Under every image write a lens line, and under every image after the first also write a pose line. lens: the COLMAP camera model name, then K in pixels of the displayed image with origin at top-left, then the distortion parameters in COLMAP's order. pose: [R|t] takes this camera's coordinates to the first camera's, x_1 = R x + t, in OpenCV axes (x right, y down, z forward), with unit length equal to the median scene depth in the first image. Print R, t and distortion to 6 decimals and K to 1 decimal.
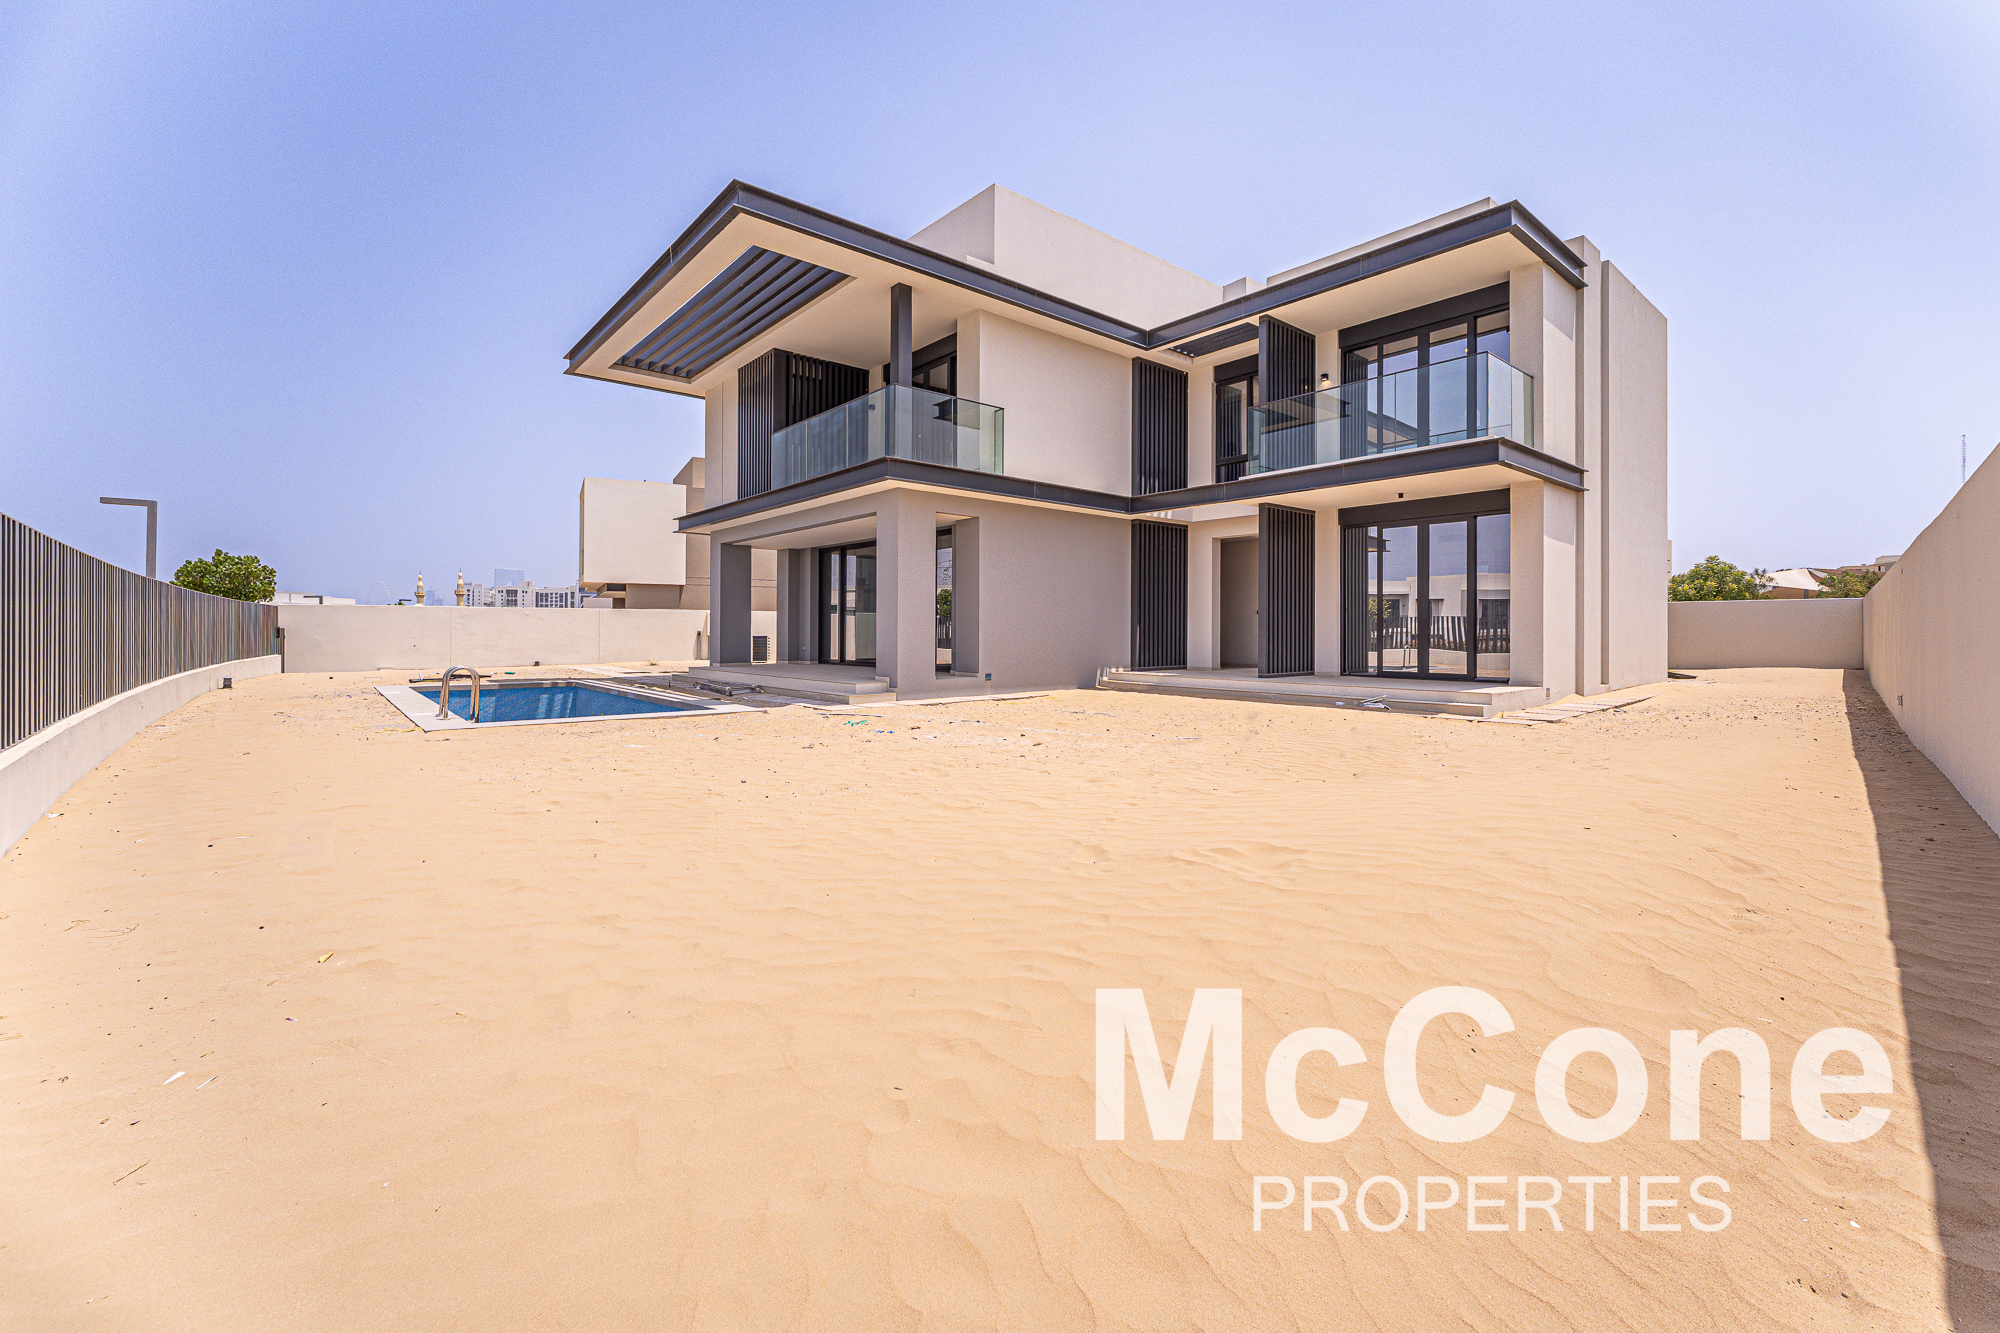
lens RADIAL K [[824.3, 0, 990.6], [0, 824.3, 634.2], [0, 0, 1]] dist [-0.013895, -0.000344]
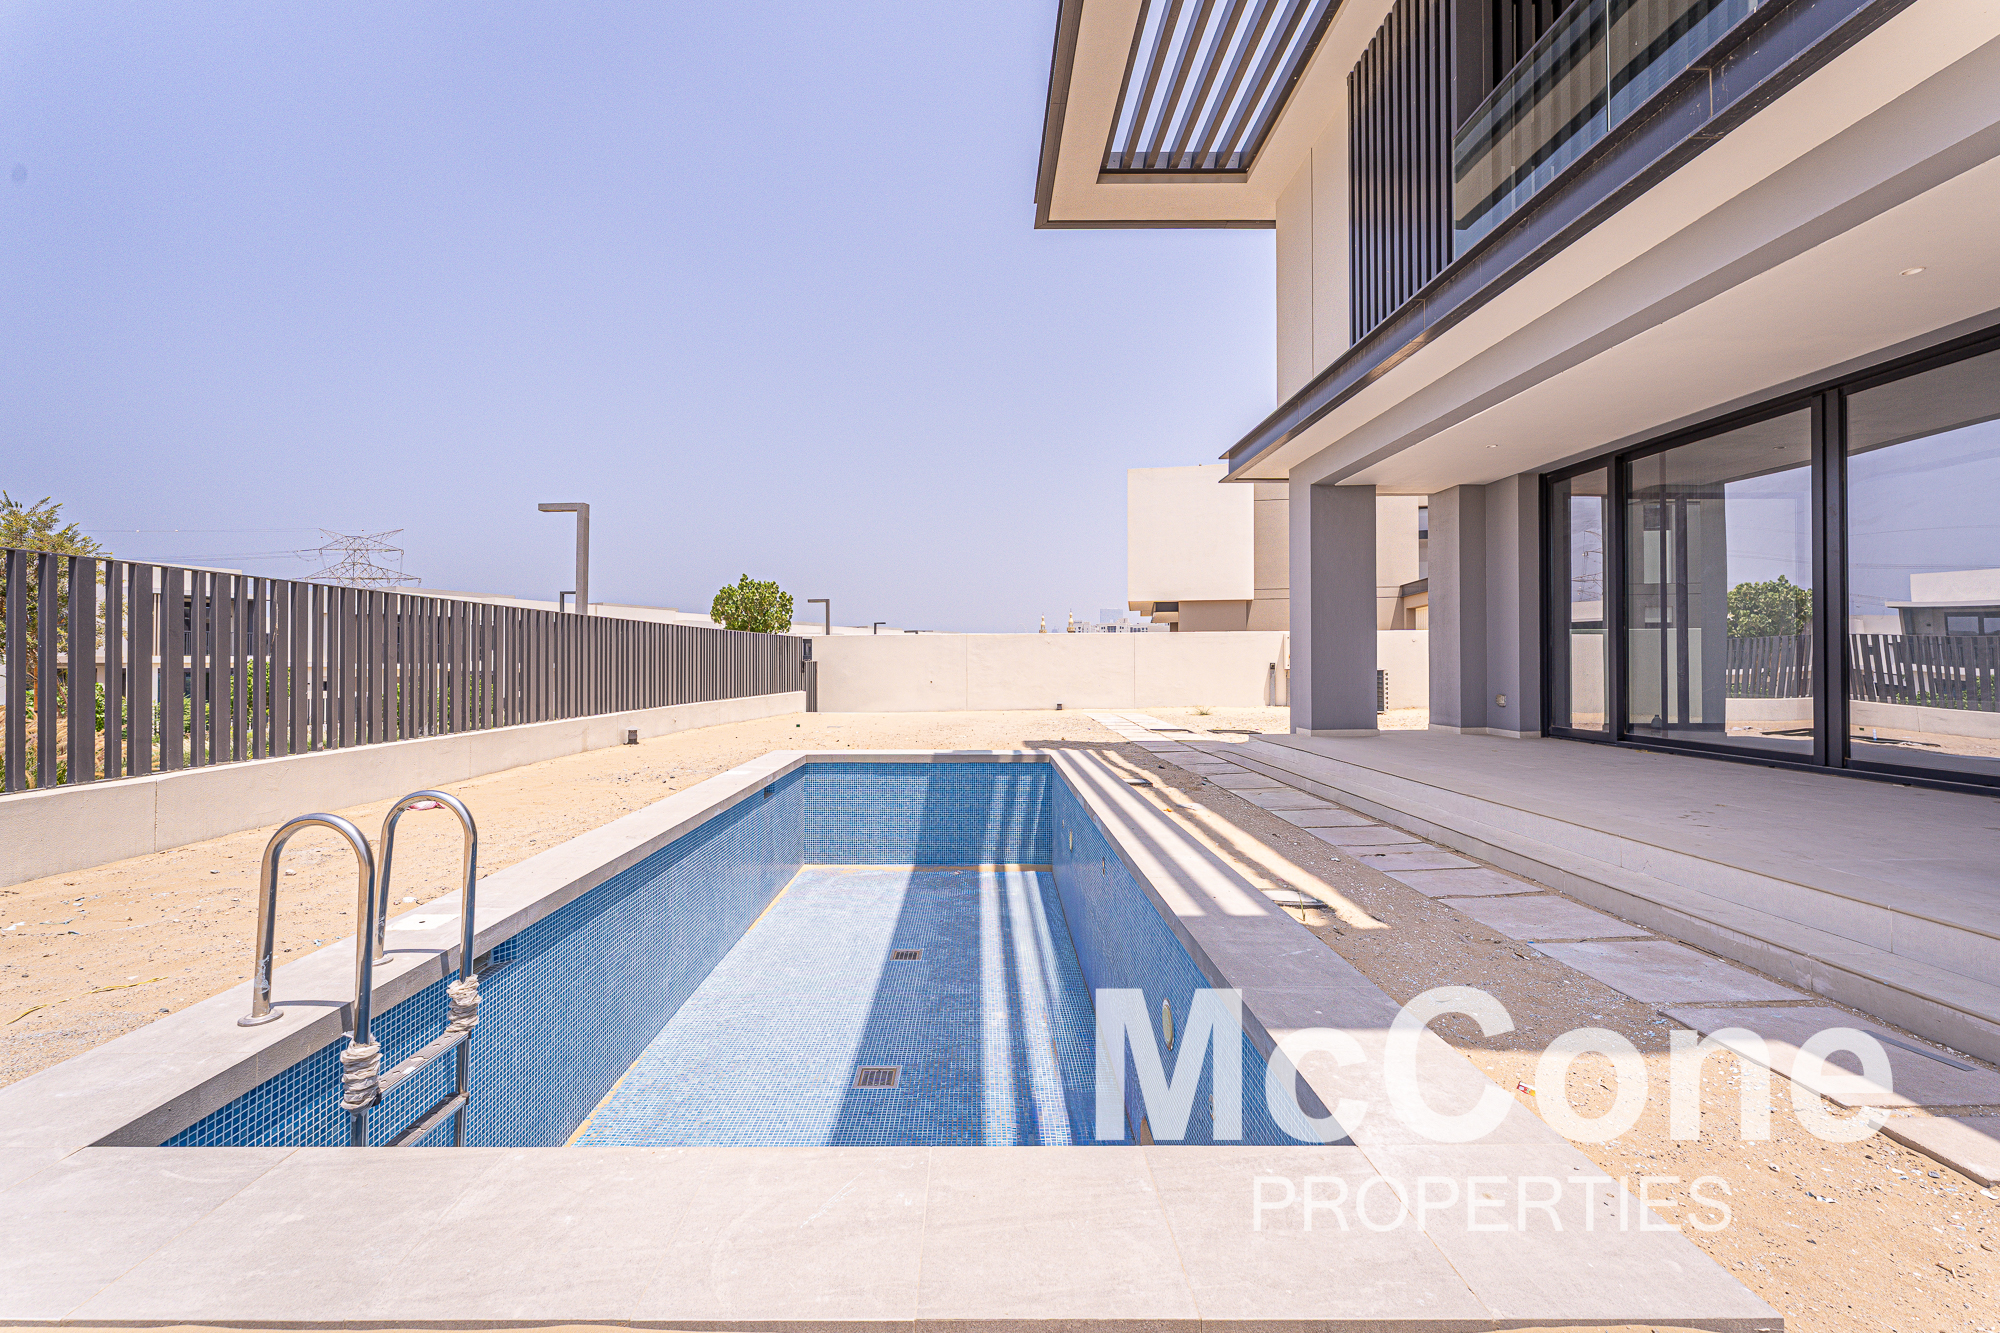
lens RADIAL K [[805.2, 0, 989.3], [0, 805.2, 659.1], [0, 0, 1]] dist [-0.002609, -0.000377]
pose [[0.775438, -0.008651, -0.631365, -0.163307], [0.004400, 0.999956, -0.008297, -0.002980], [0.631409, 0.003656, 0.775442, 0.474045]]
